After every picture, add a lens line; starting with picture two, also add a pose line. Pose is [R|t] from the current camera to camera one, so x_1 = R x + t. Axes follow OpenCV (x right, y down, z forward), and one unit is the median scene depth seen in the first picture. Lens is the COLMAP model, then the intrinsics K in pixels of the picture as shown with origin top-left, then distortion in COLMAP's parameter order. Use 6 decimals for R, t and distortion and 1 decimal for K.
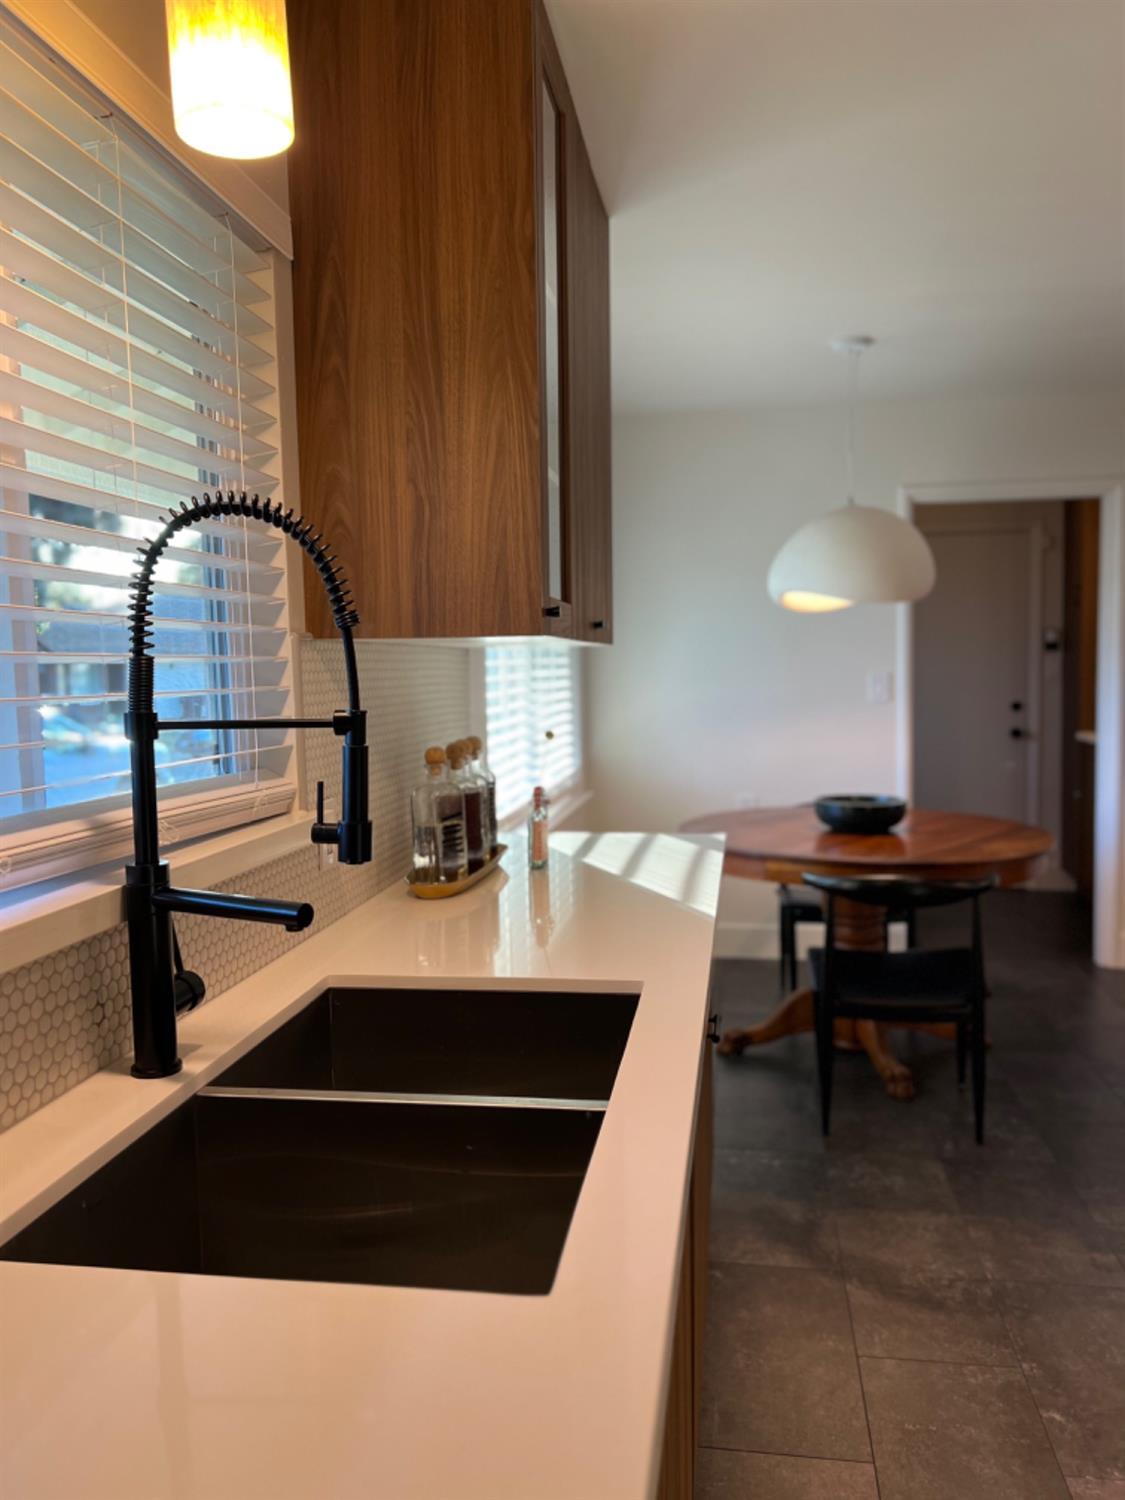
lens RADIAL K [[1131.8, 0, 565.8], [0, 1131.8, 756.7], [0, 0, 1]] dist [0.050712, -0.066041]
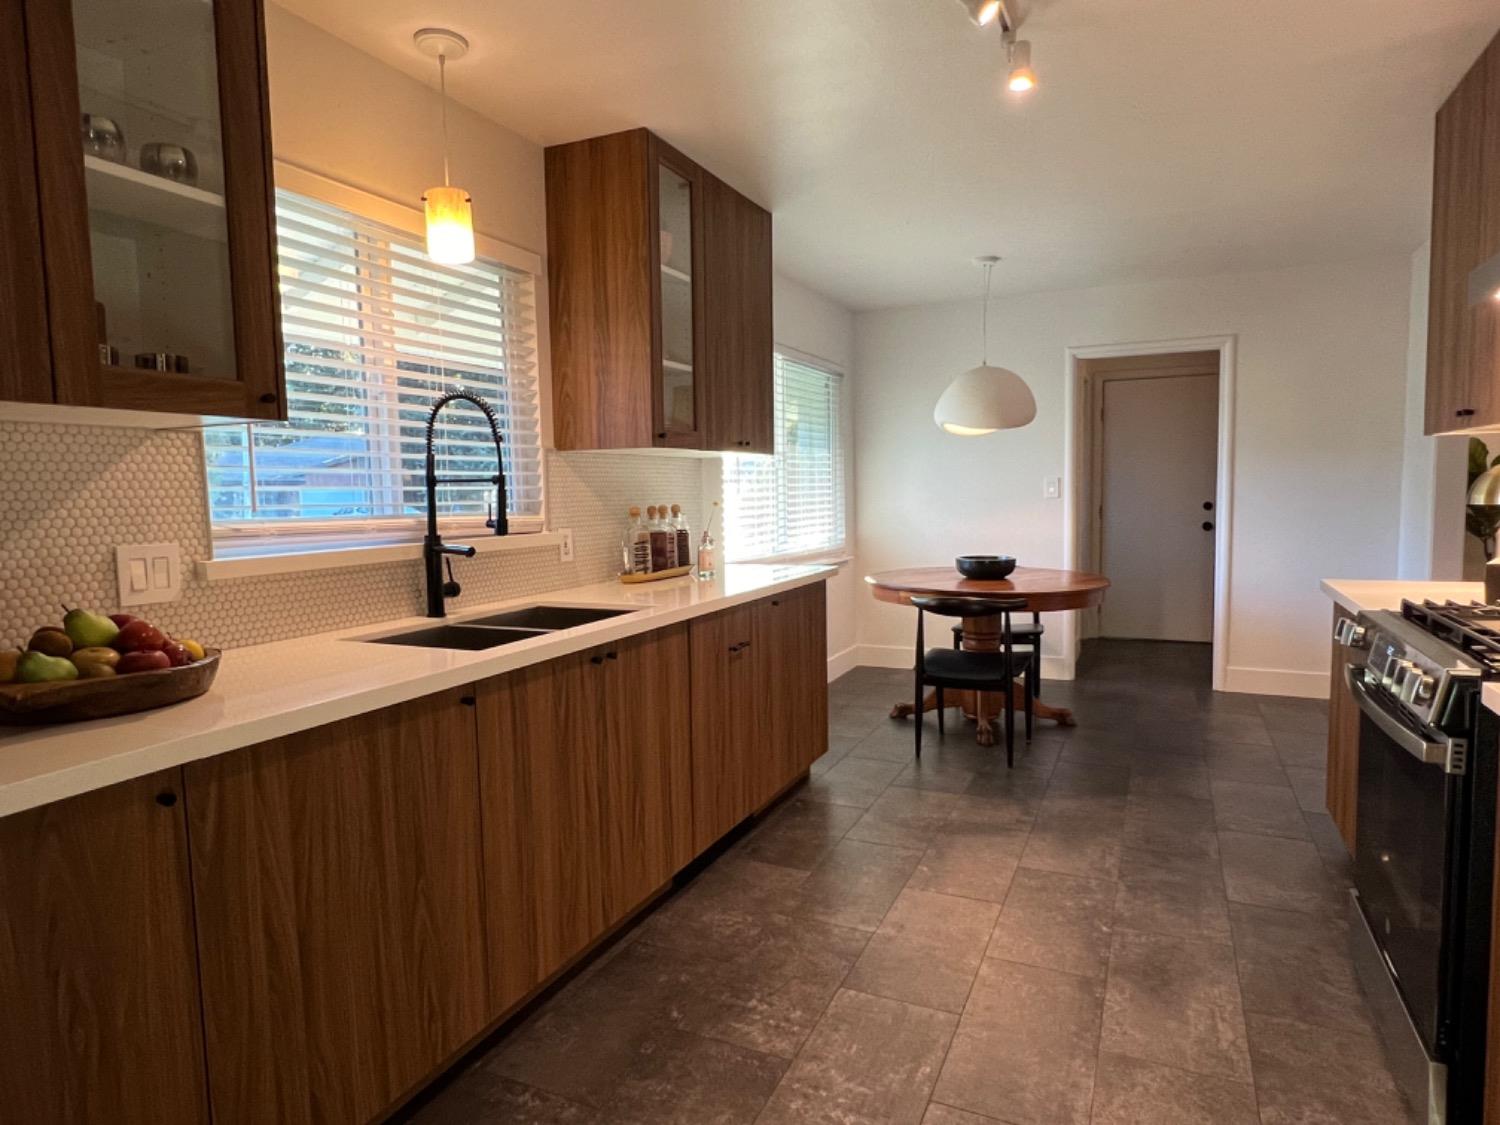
lens RADIAL K [[876.5, 0, 745.6], [0, 876.5, 568.5], [0, 0, 1]] dist [-0.002152, -0.000187]
pose [[0.959681, 0.025668, -0.279918, 0.593253], [-0.021446, 0.999605, 0.018138, 0.080312], [0.280273, -0.011404, 0.959852, -0.481795]]
